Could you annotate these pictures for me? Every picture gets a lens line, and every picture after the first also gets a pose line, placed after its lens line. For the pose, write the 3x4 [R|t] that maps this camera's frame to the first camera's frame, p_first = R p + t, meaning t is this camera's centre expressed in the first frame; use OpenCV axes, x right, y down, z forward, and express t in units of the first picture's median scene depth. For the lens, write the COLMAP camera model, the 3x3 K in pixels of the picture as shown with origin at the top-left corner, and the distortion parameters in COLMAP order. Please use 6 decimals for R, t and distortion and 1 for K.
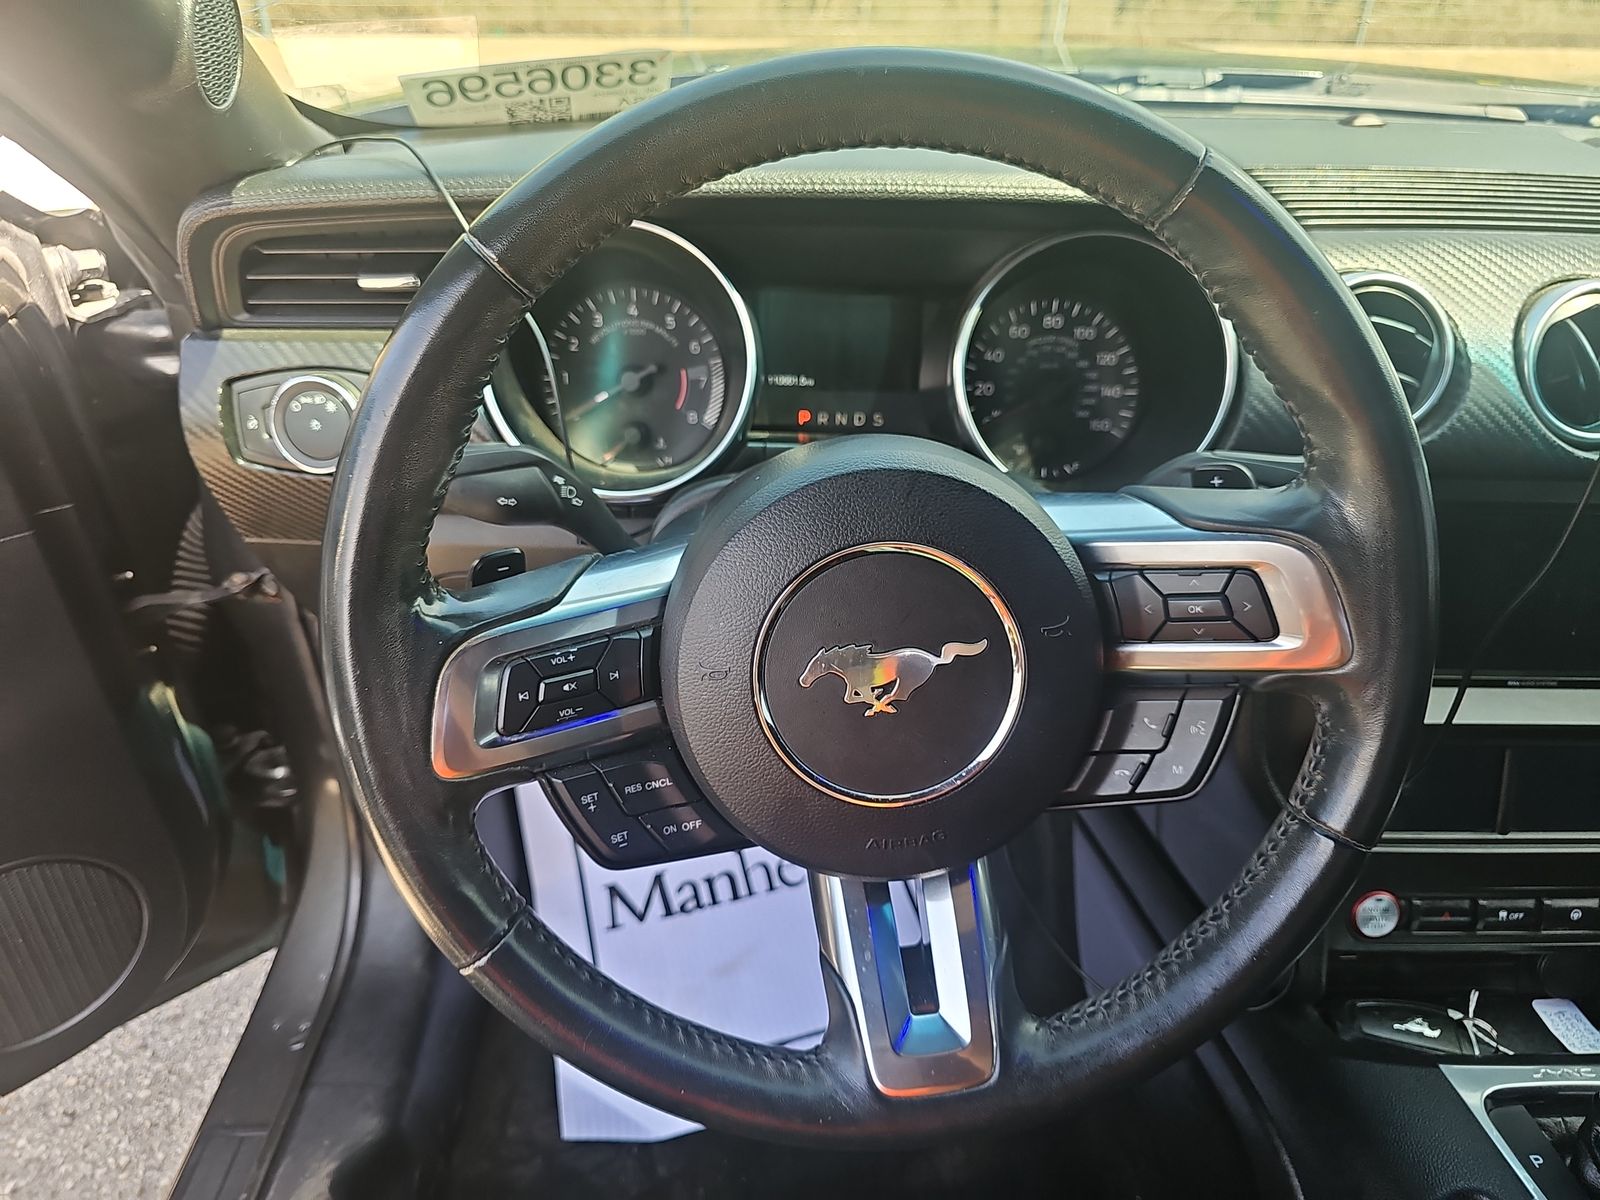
lens RADIAL K [[1075.7, 0, 812.7], [0, 1075.7, 607.6], [0, 0, 1]] dist [0.009323, -0.025042]
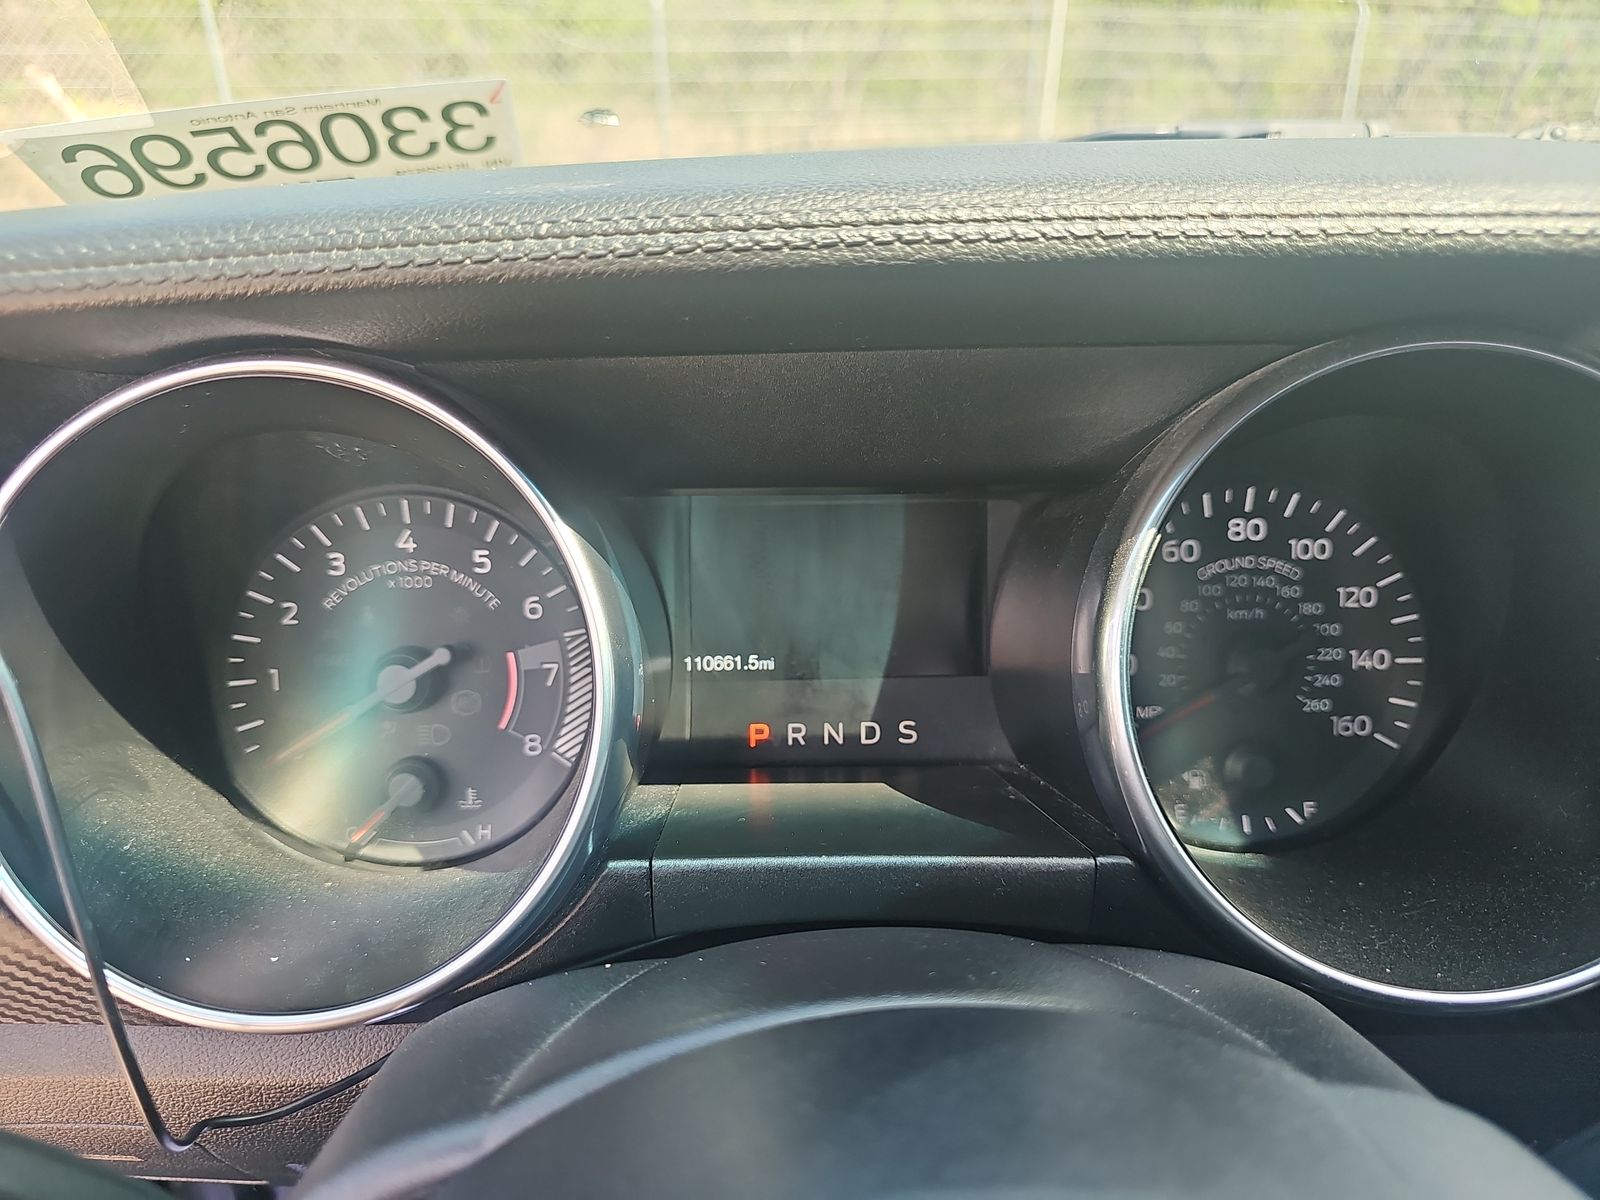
lens RADIAL K [[1075.7, 0, 805.1], [0, 1075.7, 609.3], [0, 0, 1]] dist [0.009323, -0.025042]
pose [[0.999227, -0.038911, -0.005686, 0.021363], [0.037751, 0.989667, -0.138327, -0.186348], [0.011009, 0.138006, 0.990370, 0.565336]]
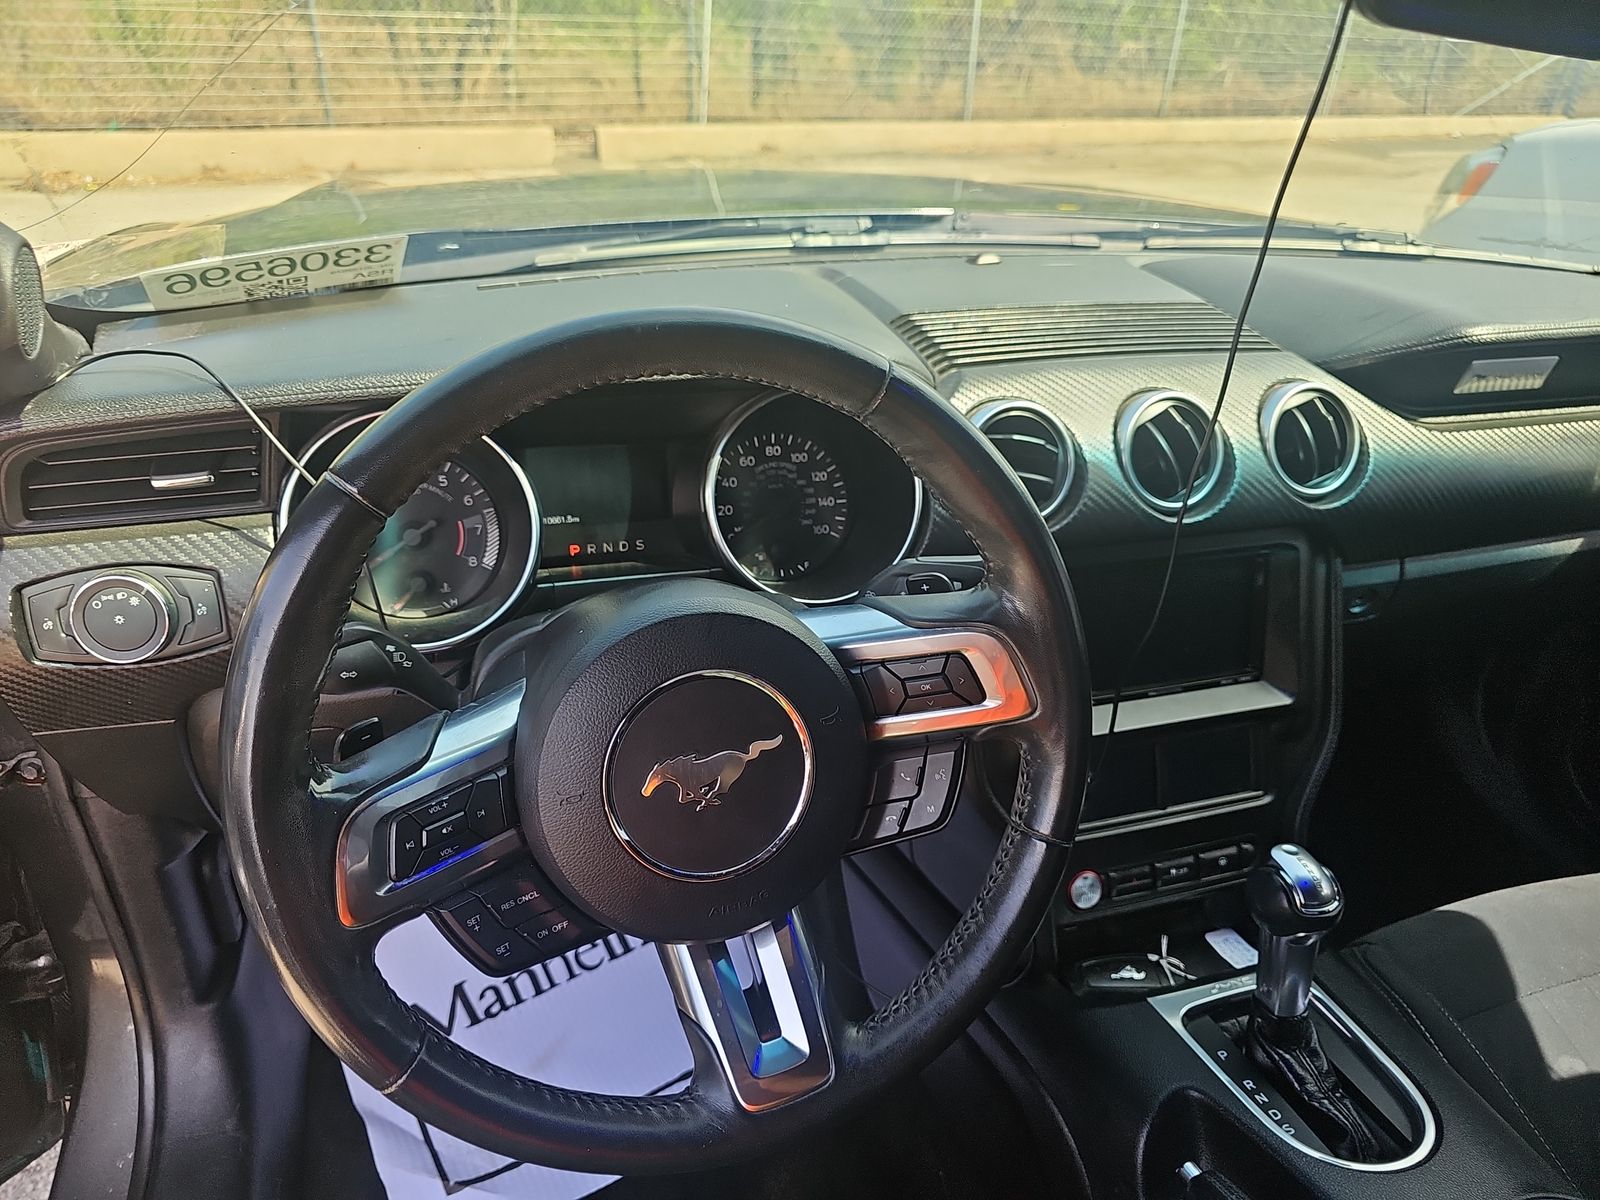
lens RADIAL K [[1075.7, 0, 806.3], [0, 1075.7, 600.6], [0, 0, 1]] dist [0.009323, -0.025042]
pose [[0.958210, -0.123044, 0.258251, -0.082427], [0.138084, 0.989577, -0.040861, -0.049635], [-0.250531, 0.074814, 0.965213, -0.179822]]
